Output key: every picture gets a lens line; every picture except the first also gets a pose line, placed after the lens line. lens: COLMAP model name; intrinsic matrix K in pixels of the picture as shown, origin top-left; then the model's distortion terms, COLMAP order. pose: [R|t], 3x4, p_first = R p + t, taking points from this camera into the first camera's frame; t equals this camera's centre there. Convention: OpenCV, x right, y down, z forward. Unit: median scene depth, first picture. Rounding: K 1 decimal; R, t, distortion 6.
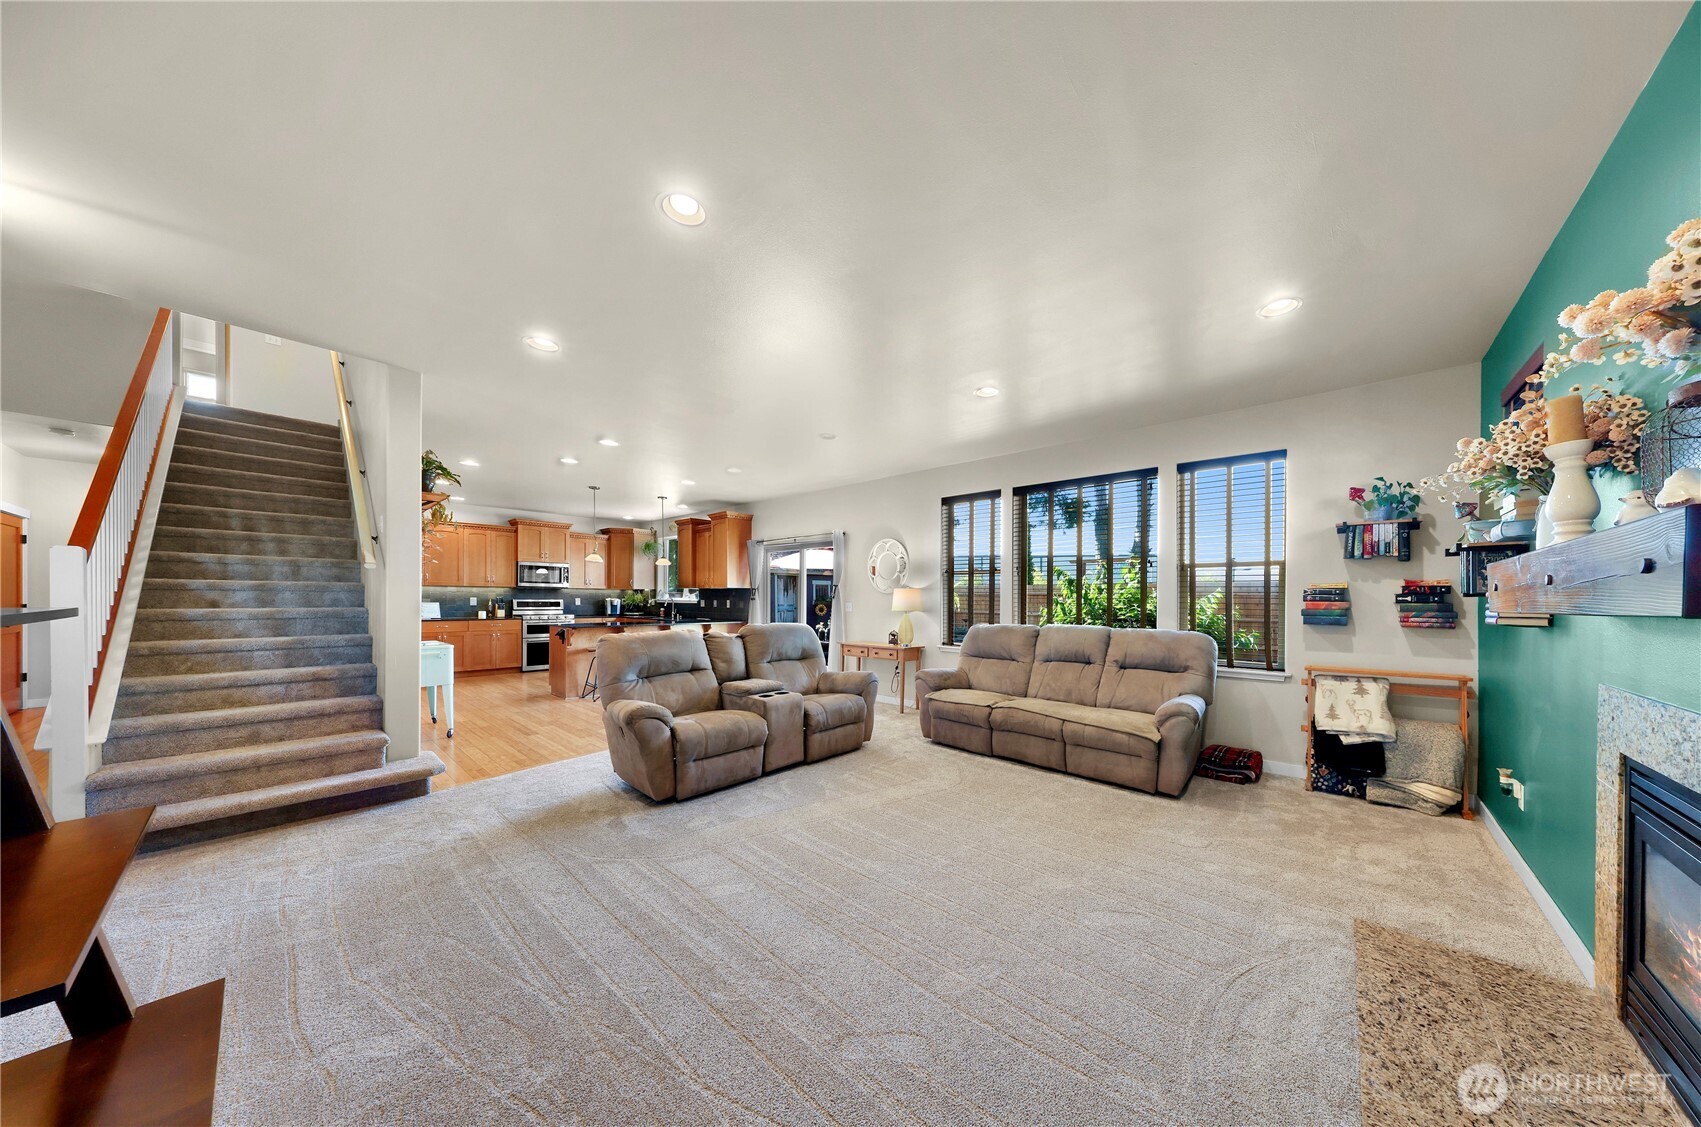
lens RADIAL K [[526.3, 0, 905.0], [0, 526.3, 600.2], [0, 0, 1]] dist [0.001456, -0.000047]
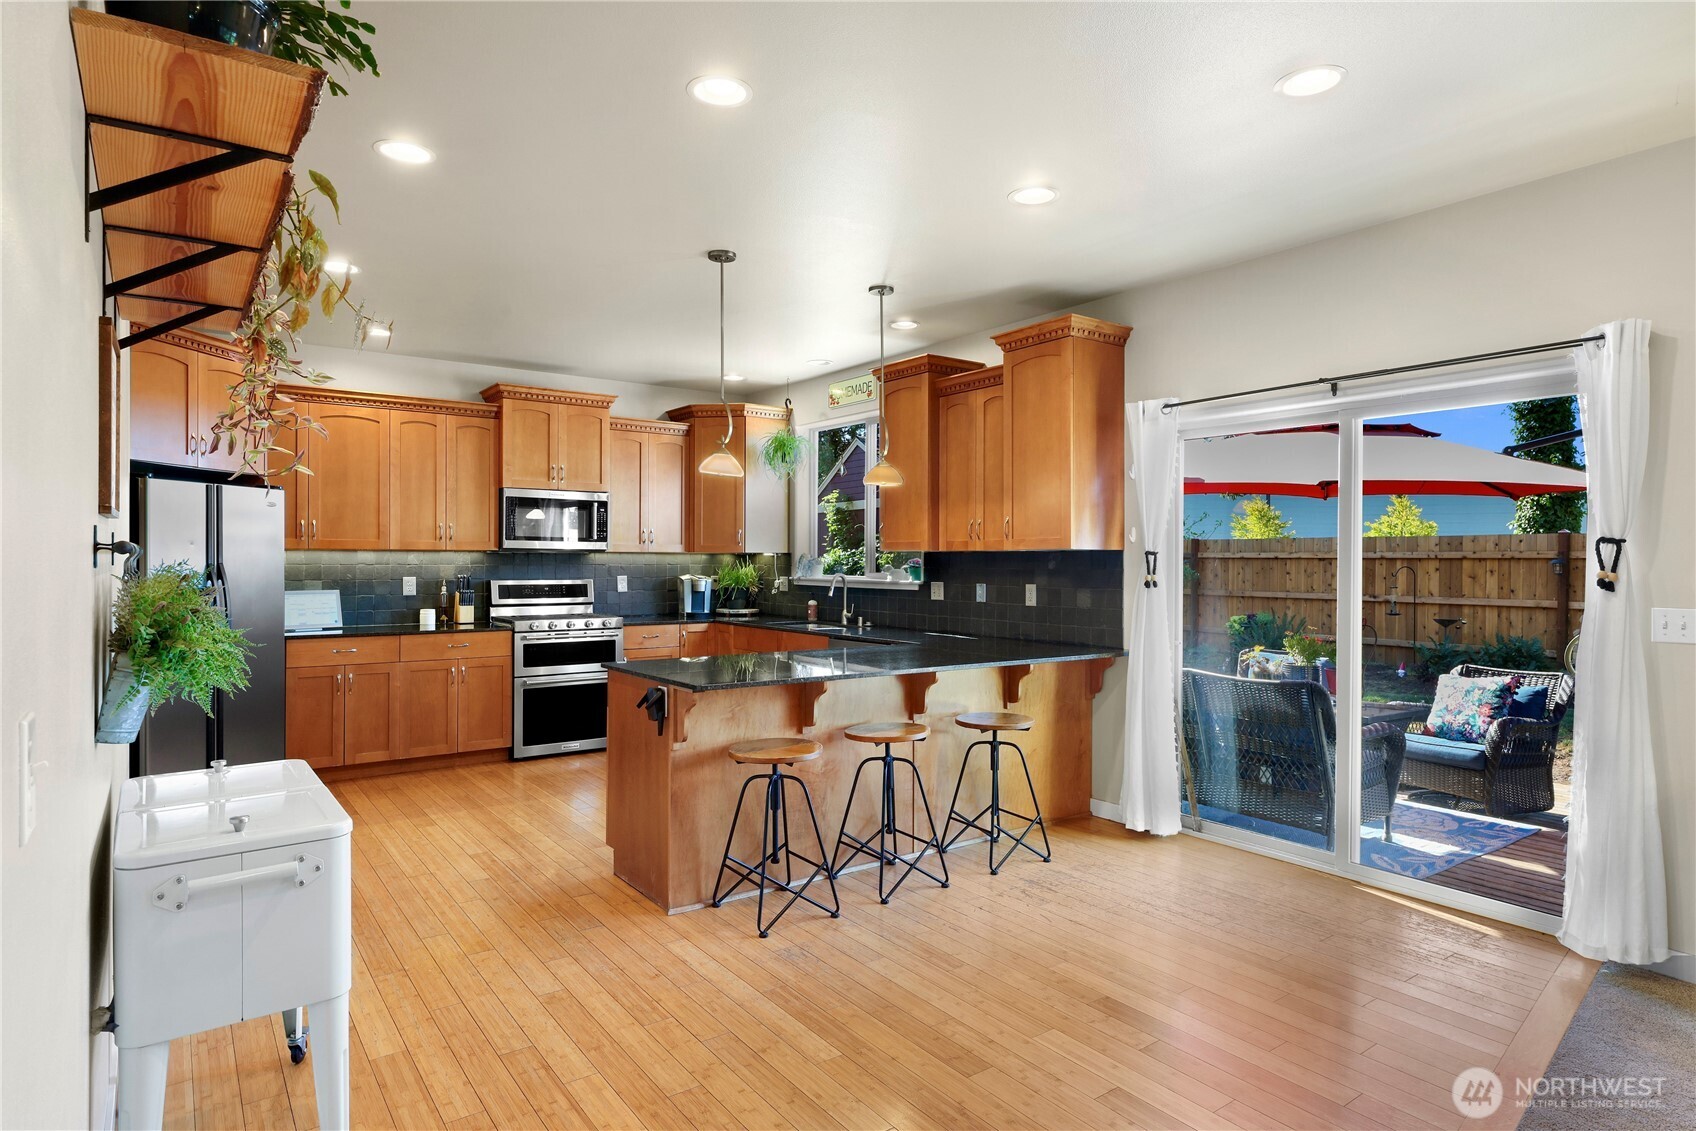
lens RADIAL K [[936.6, 0, 843.7], [0, 936.6, 562.8], [0, 0, 1]] dist [0.011002, -0.003466]
pose [[0.969580, -0.003045, -0.244757, -0.303515], [0.002793, 0.999995, -0.001379, -0.014241], [0.244760, 0.000653, 0.969583, 0.362801]]
